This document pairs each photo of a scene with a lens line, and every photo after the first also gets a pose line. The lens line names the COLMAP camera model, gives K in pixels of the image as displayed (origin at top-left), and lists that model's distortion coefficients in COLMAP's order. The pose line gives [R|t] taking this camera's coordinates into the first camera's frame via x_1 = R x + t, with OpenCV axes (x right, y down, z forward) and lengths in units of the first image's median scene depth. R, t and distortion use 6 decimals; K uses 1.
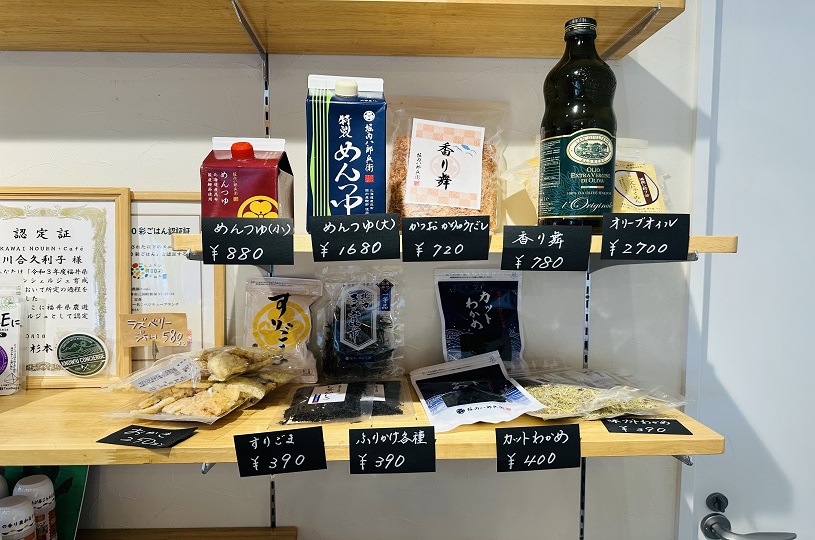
lens RADIAL K [[492.1, 0, 407.5], [0, 492.1, 270.0], [0, 0, 1]] dist [-0.022058, -0.004054]
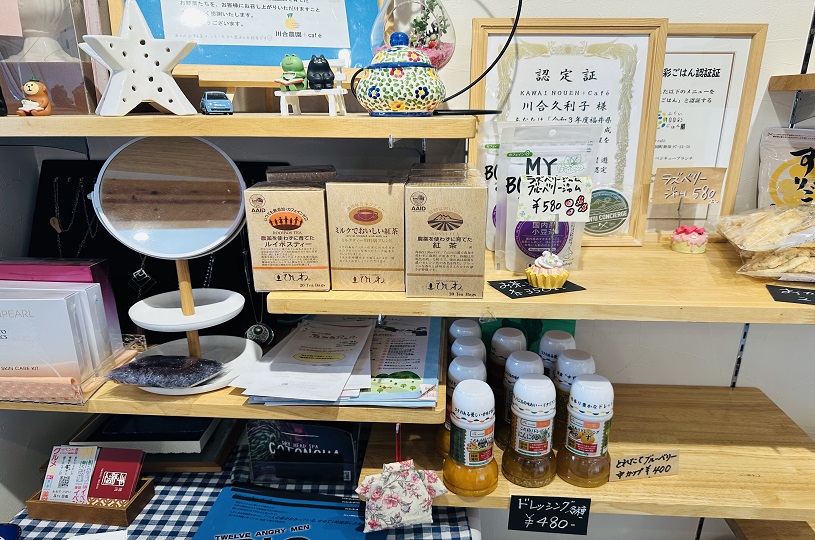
lens RADIAL K [[492.1, 0, 407.5], [0, 492.1, 270.0], [0, 0, 1]] dist [-0.022058, -0.004054]
pose [[0.991548, 0.033643, -0.125304, -0.909586], [-0.000566, 0.966907, 0.255128, 0.041190], [0.129740, -0.252900, 0.958754, 0.013166]]
